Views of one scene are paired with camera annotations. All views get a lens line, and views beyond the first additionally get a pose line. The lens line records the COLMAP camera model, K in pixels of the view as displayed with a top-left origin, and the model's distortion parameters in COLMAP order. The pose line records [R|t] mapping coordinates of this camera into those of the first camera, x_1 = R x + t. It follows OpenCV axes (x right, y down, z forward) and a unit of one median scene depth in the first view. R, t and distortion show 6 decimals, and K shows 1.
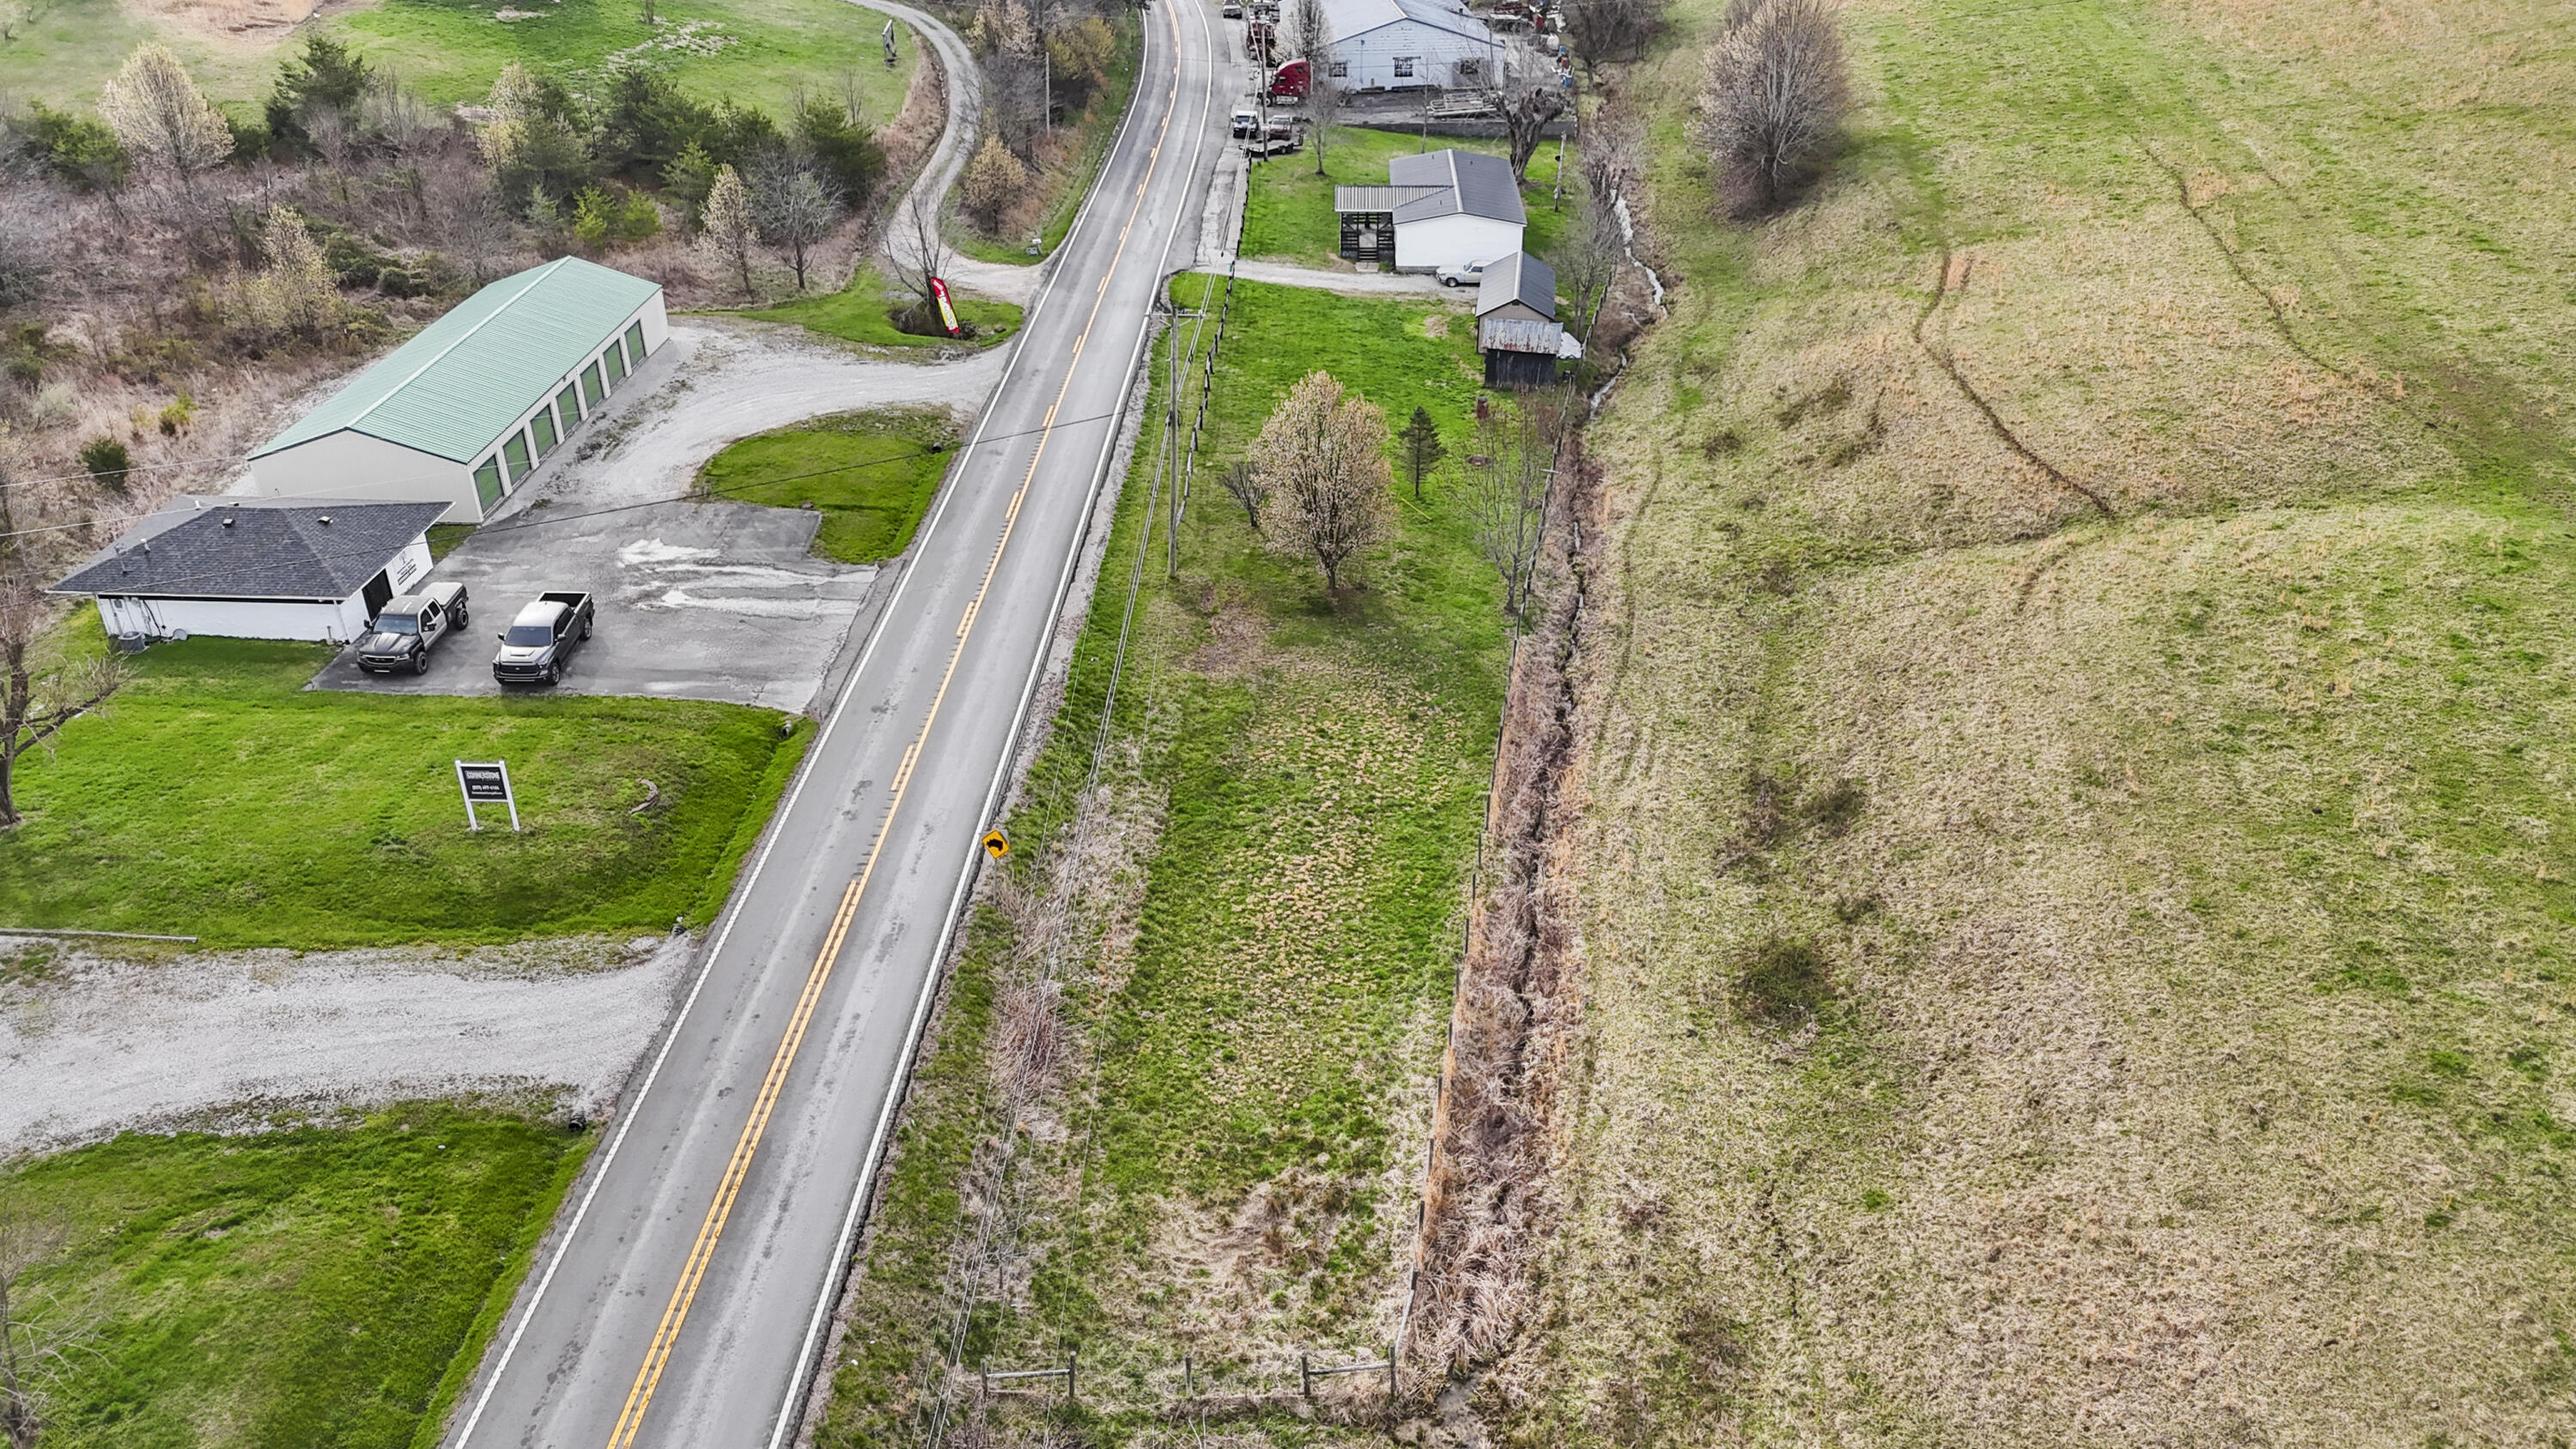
lens RADIAL K [[1913.1, 0, 1297.9], [0, 1913.1, 705.9], [0, 0, 1]] dist [0.092848, -0.099723]
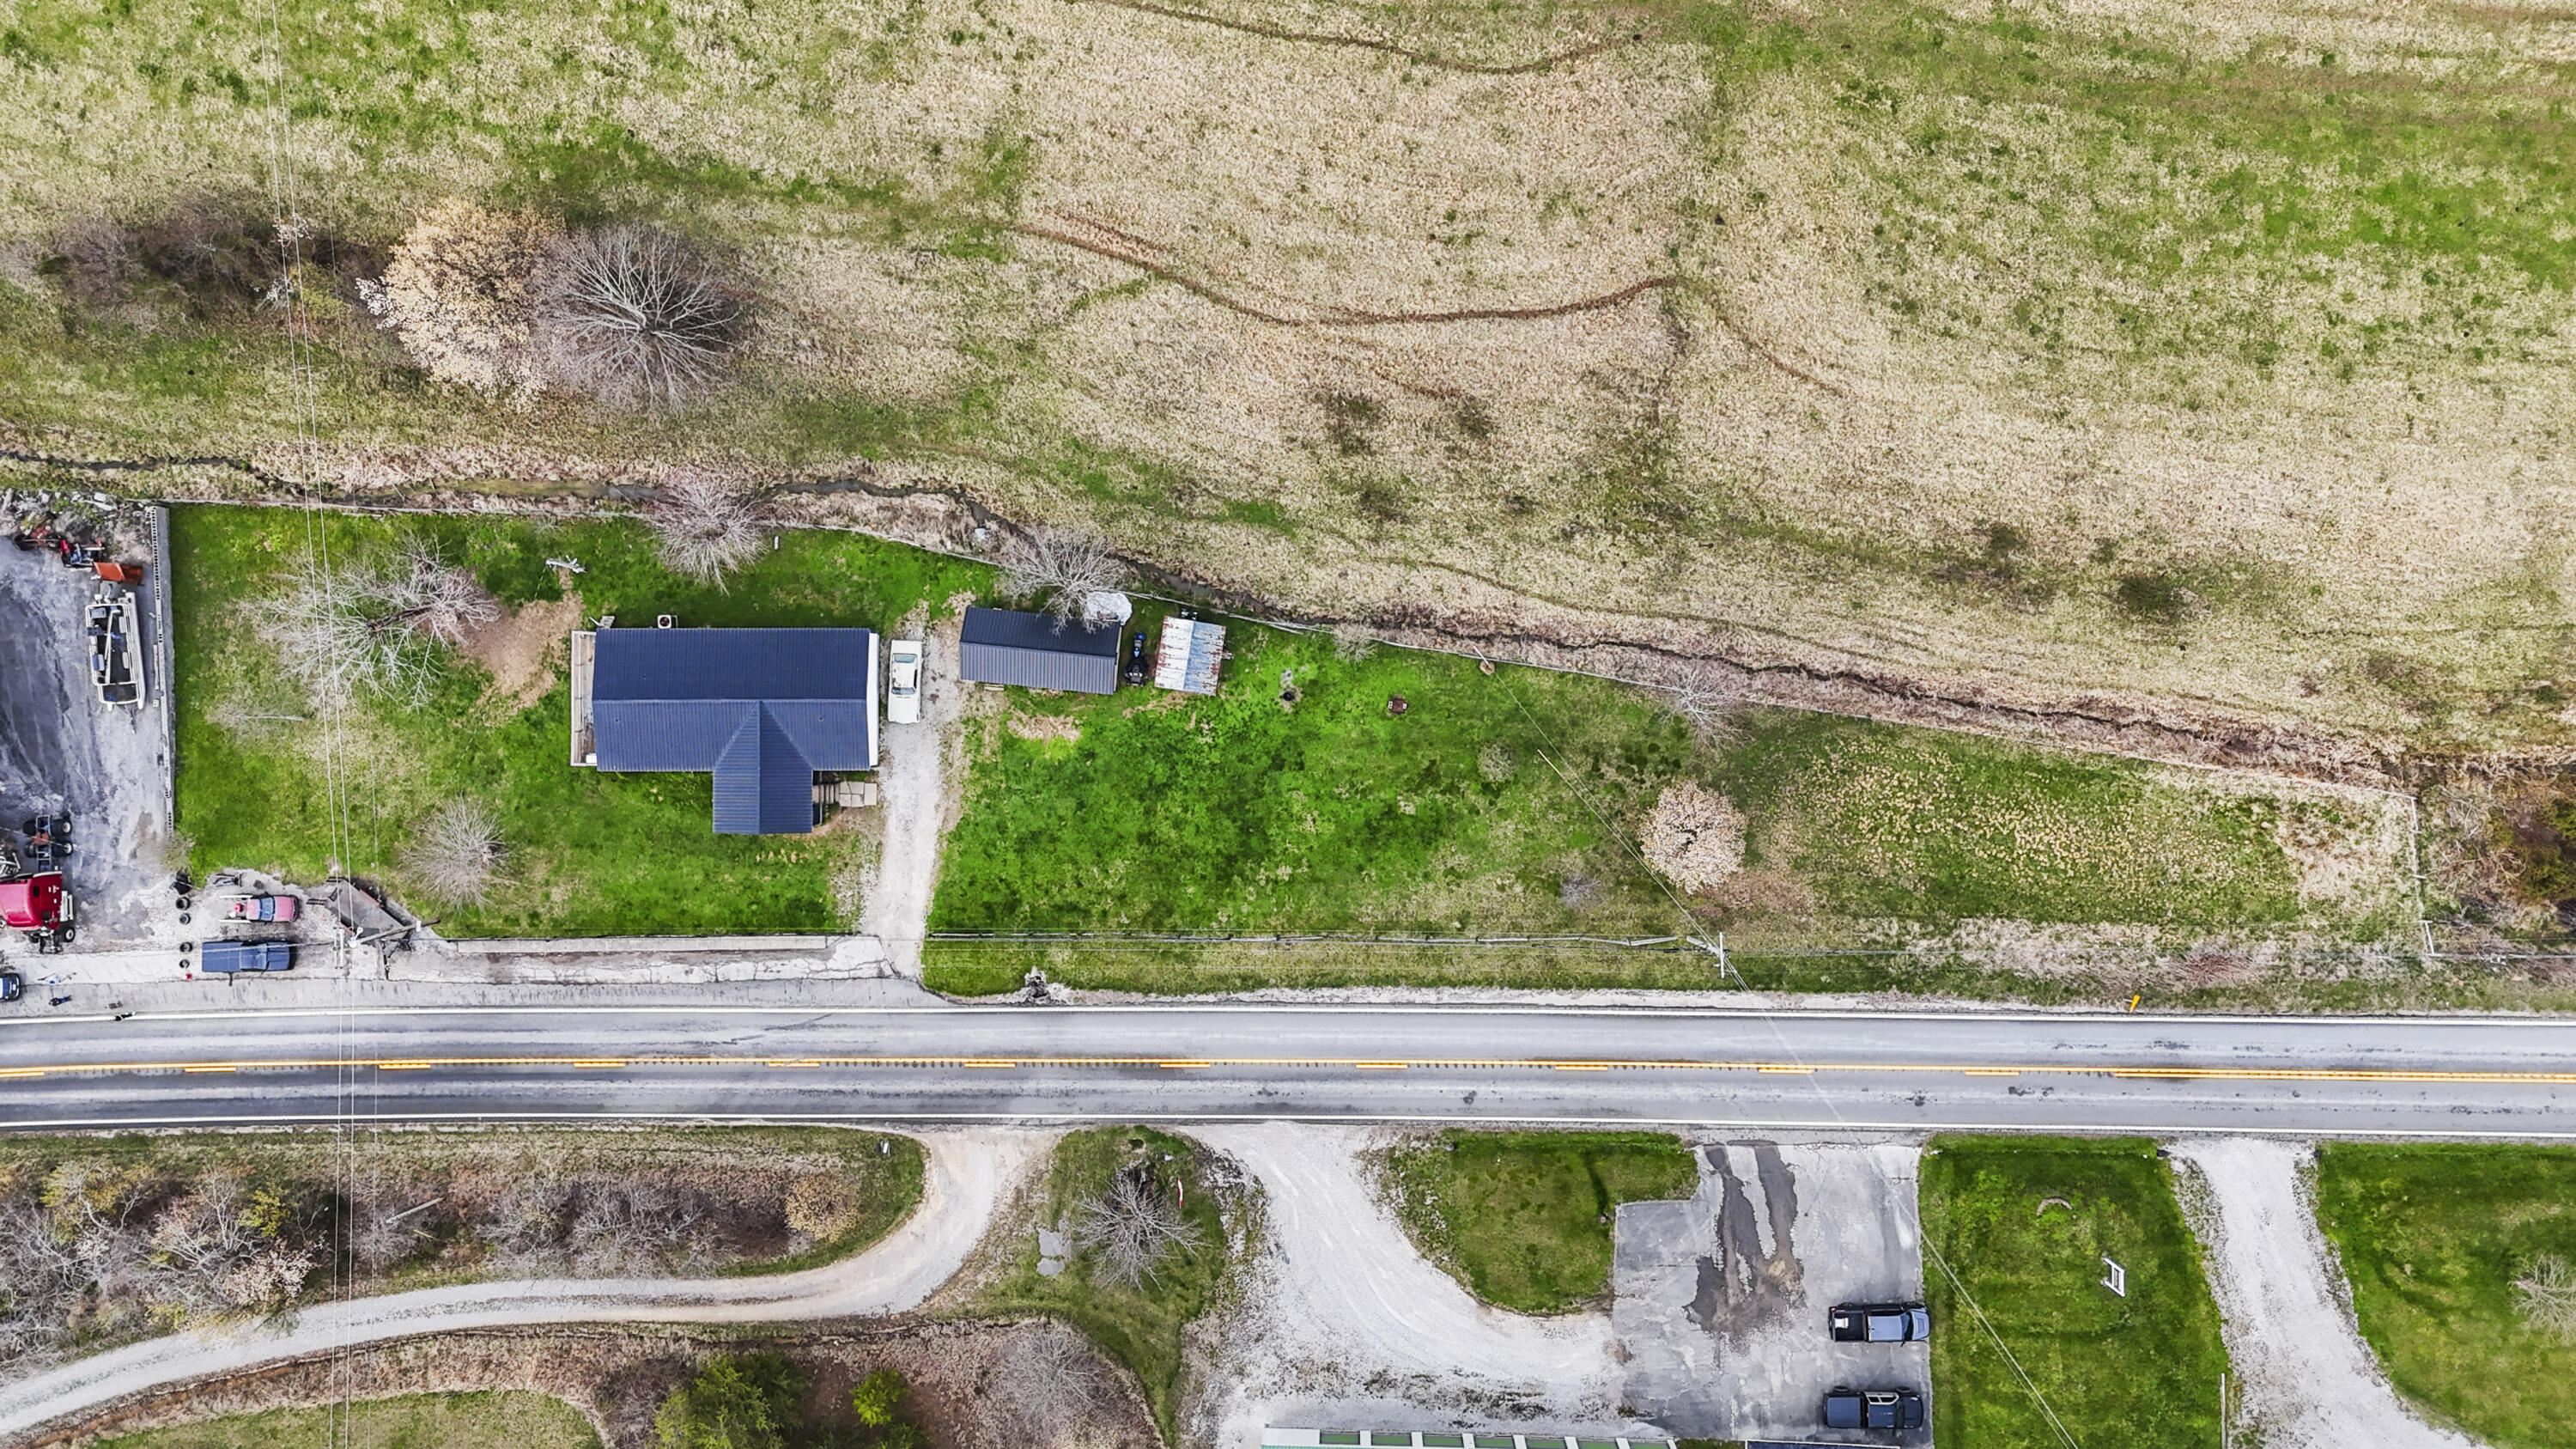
lens RADIAL K [[1913.1, 0, 1297.9], [0, 1913.1, 705.9], [0, 0, 1]] dist [0.092848, -0.099723]
pose [[-0.026569, -0.999645, 0.002141, 0.107633], [0.507872, -0.011654, 0.861353, -1.394093], [-0.861022, 0.023973, 0.508002, 0.501085]]
